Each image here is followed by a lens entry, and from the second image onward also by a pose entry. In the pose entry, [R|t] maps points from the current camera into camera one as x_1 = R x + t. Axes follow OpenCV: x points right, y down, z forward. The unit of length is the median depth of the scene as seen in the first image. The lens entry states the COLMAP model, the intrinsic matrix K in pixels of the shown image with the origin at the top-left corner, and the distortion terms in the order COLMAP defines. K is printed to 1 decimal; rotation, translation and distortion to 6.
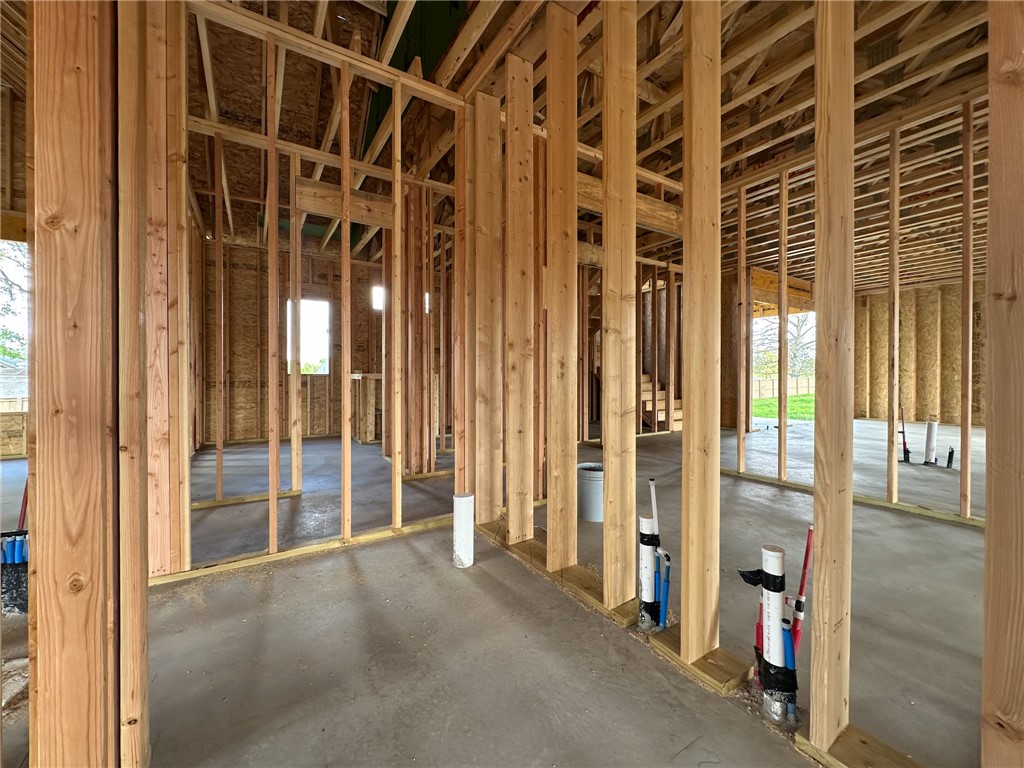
lens RADIAL K [[419.4, 0, 511.8], [0, 419.4, 381.7], [0, 0, 1]] dist [0.000057, -0.000757]
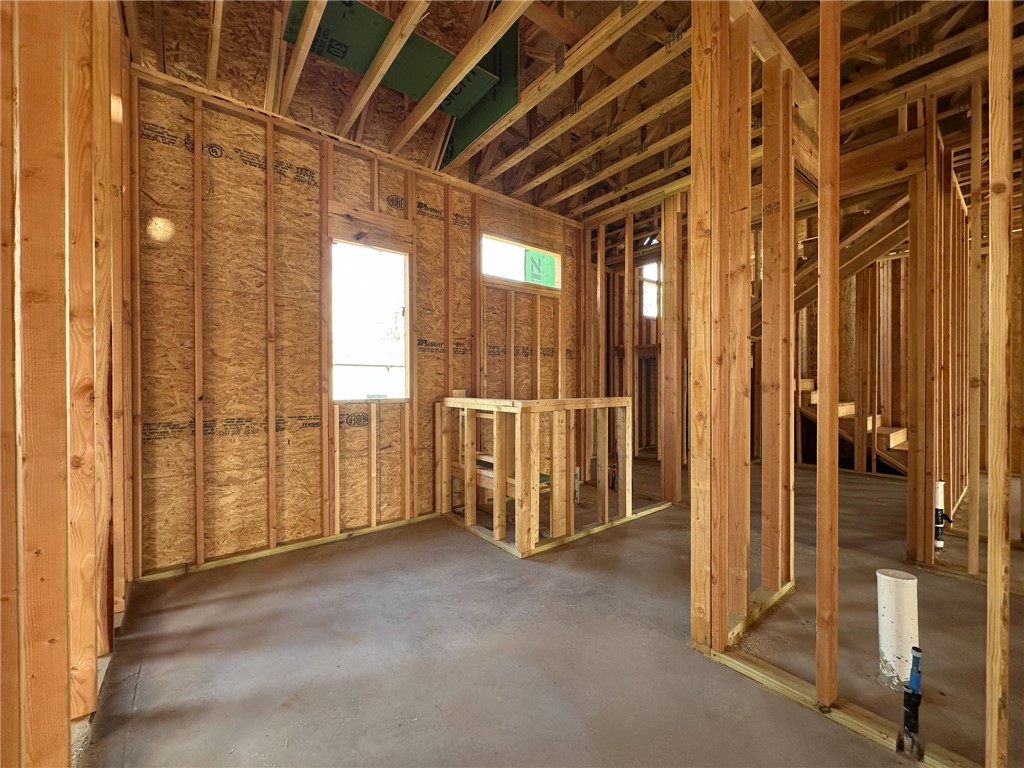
lens RADIAL K [[419.4, 0, 516.7], [0, 419.4, 389.7], [0, 0, 1]] dist [0.000057, -0.000757]
pose [[0.994573, -0.005861, 0.103875, -0.393852], [0.006035, 0.999981, -0.001360, -0.029177], [-0.103865, 0.001979, 0.994589, 0.535085]]
